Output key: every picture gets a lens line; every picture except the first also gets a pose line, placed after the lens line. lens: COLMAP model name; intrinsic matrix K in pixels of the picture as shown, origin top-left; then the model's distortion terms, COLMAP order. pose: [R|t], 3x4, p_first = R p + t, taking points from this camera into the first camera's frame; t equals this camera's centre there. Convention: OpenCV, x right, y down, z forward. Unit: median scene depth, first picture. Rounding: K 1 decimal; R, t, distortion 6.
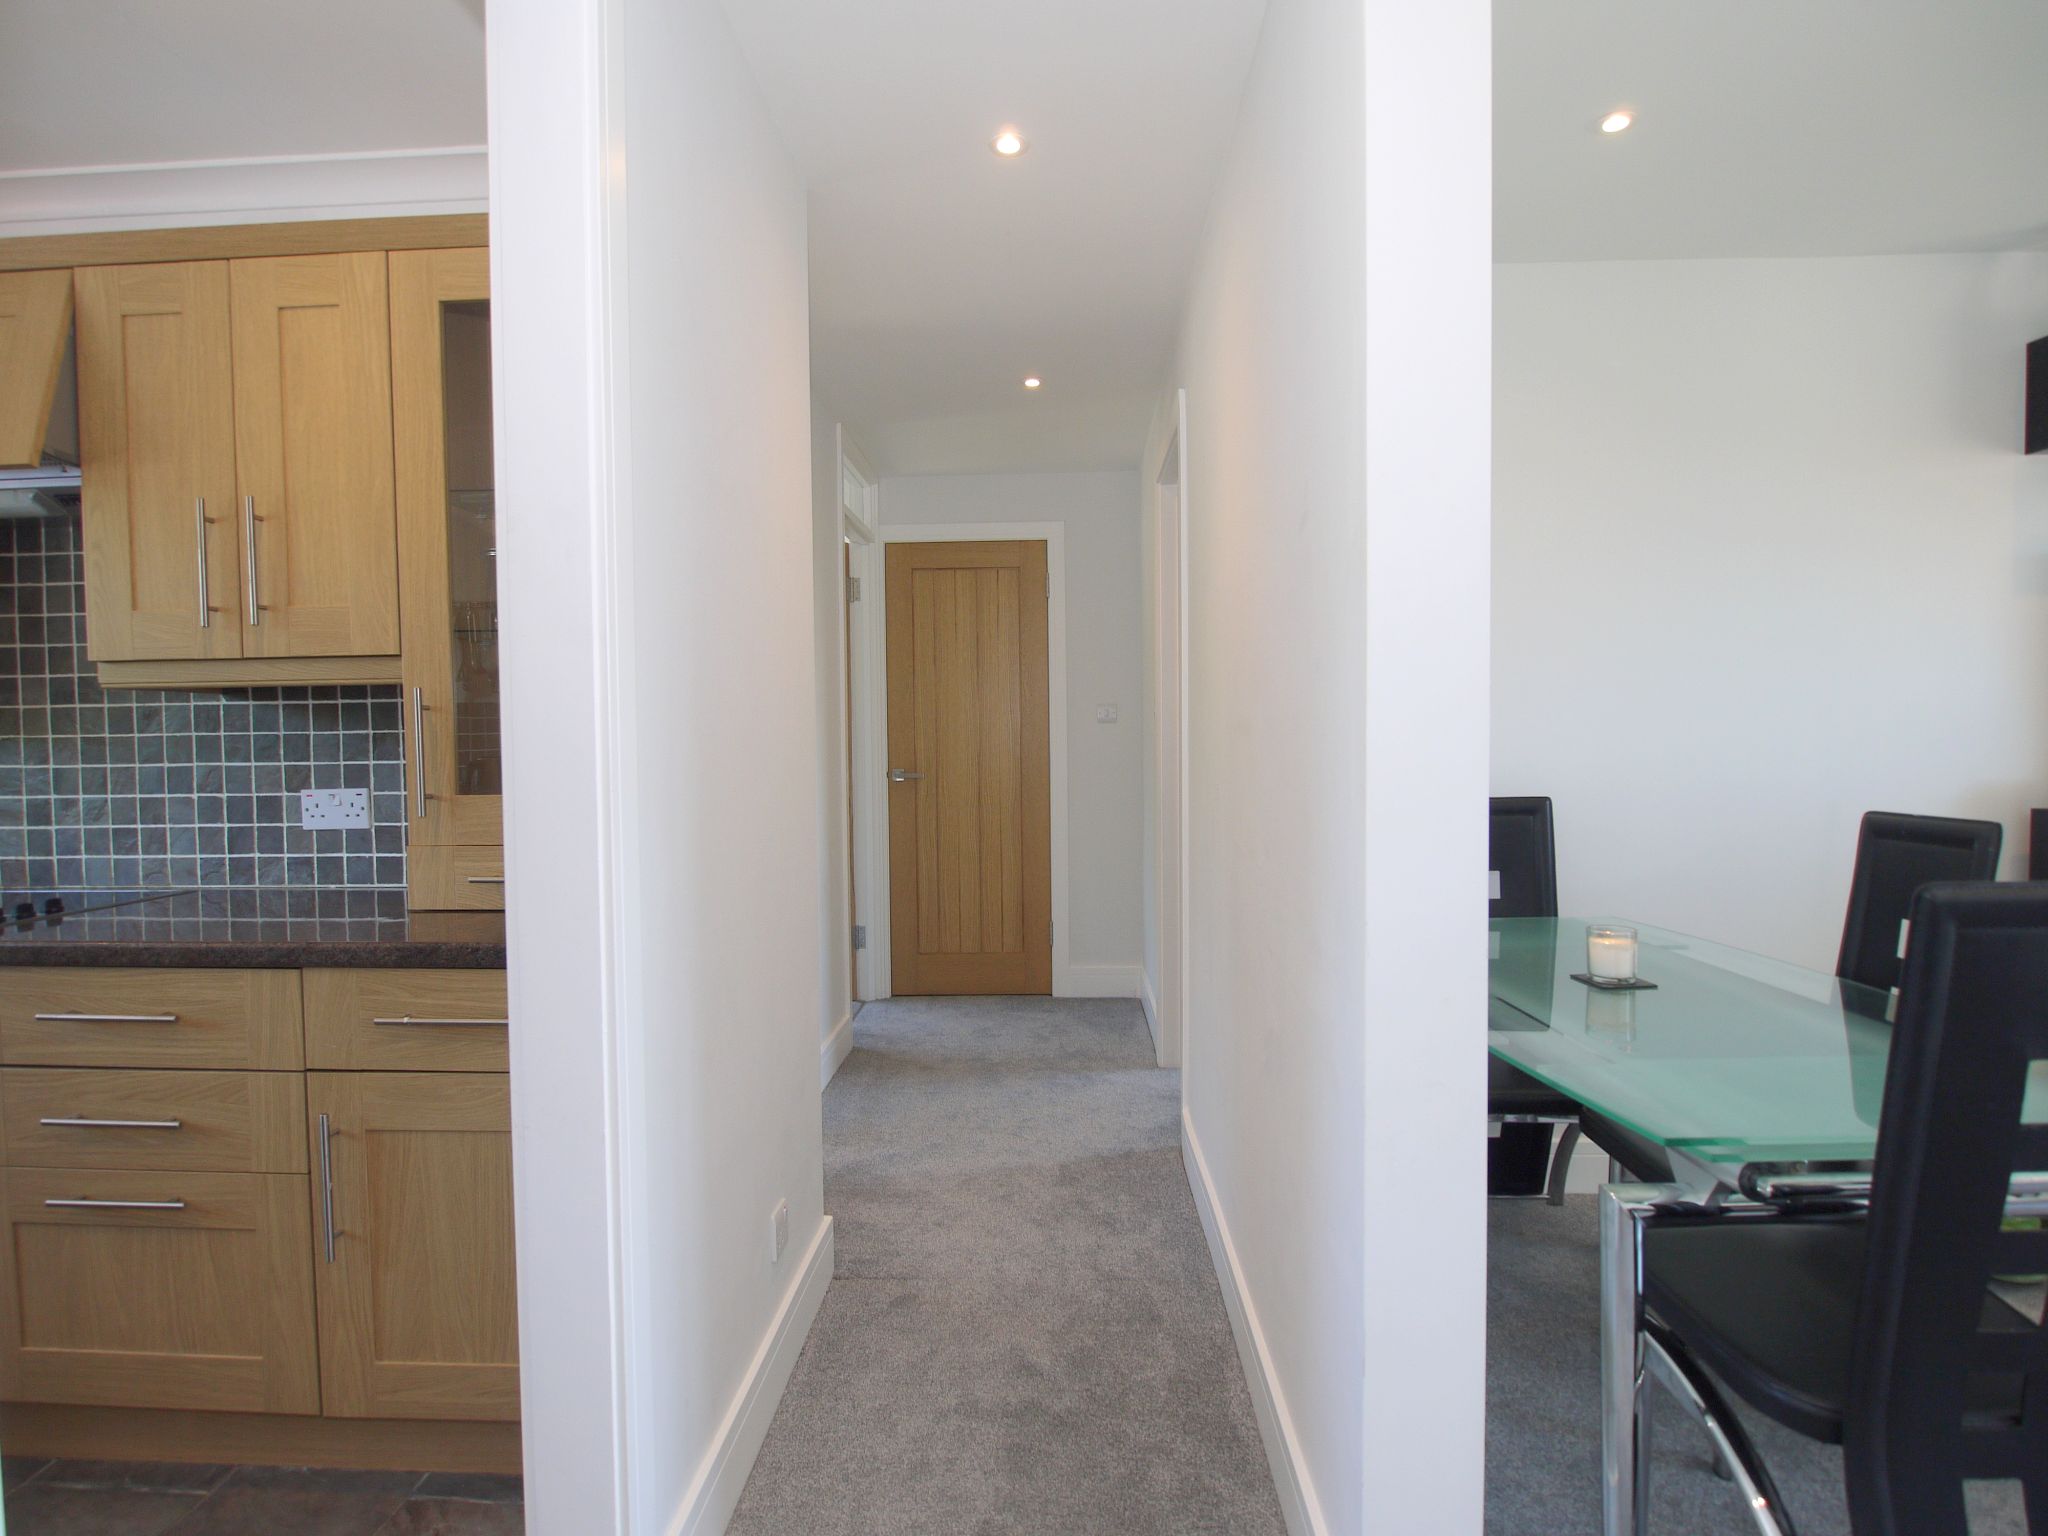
lens RADIAL K [[1117.7, 0, 1022.6], [0, 1117.7, 775.9], [0, 0, 1]] dist [-0.014057, -0.002959]
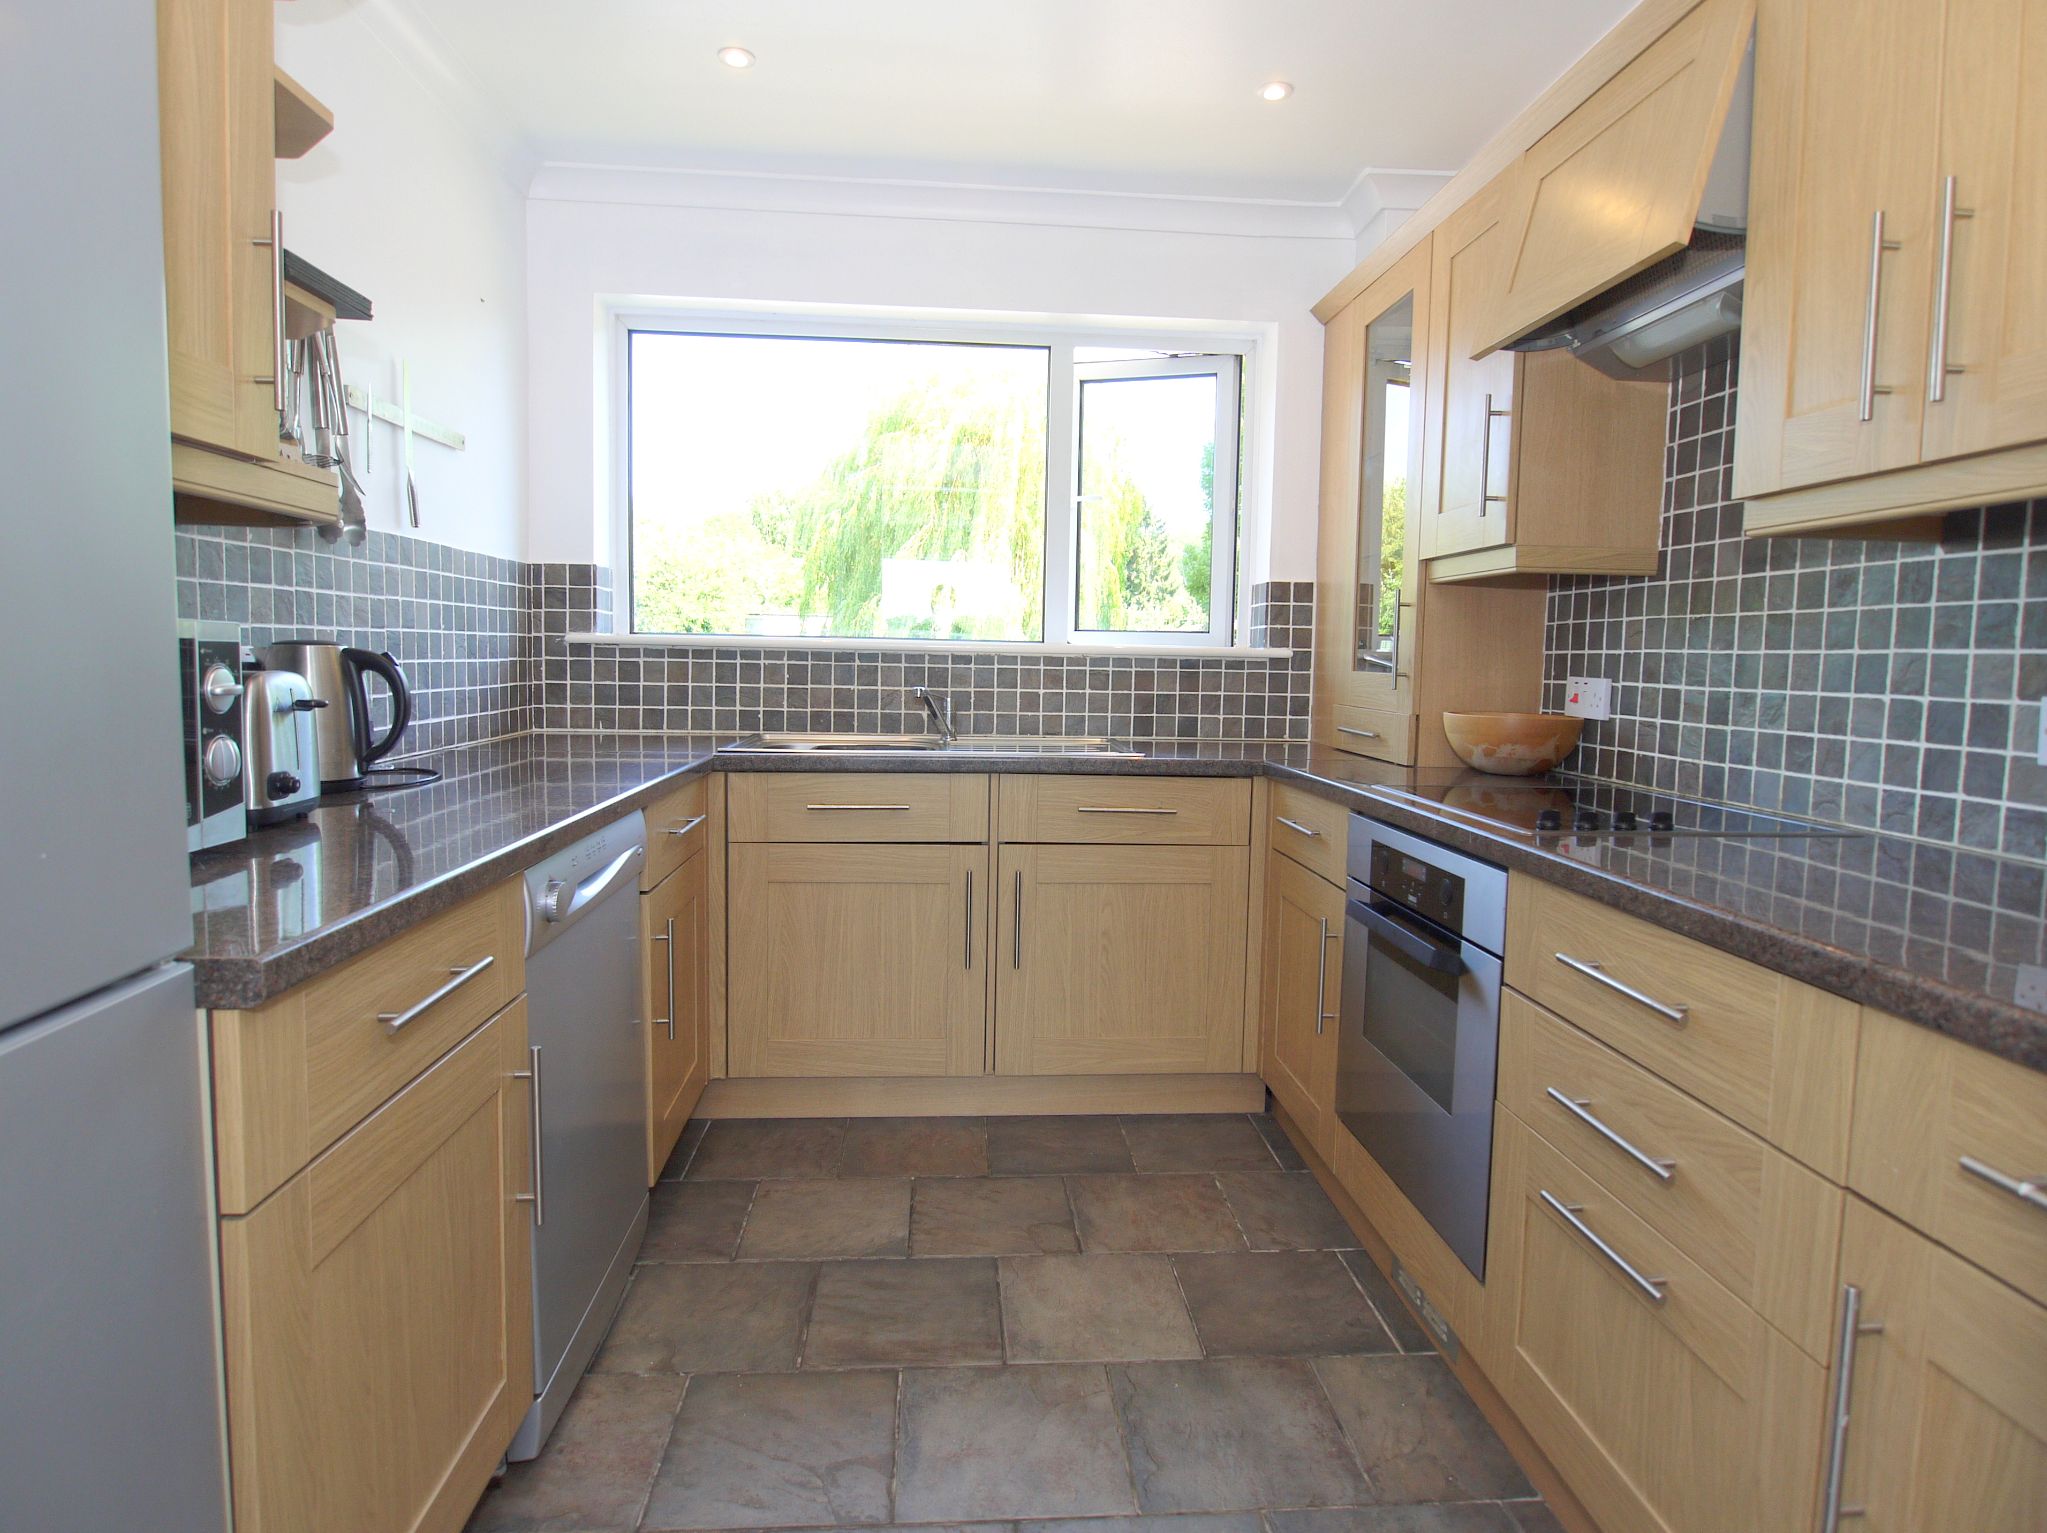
lens RADIAL K [[1117.2, 0, 1039.1], [0, 1117.2, 744.9], [0, 0, 1]] dist [-0.014057, -0.002959]
pose [[0.117772, 0.092932, -0.988683, -0.133955], [-0.062012, 0.994357, 0.086078, 0.020512], [0.991103, 0.051173, 0.122870, 0.402041]]
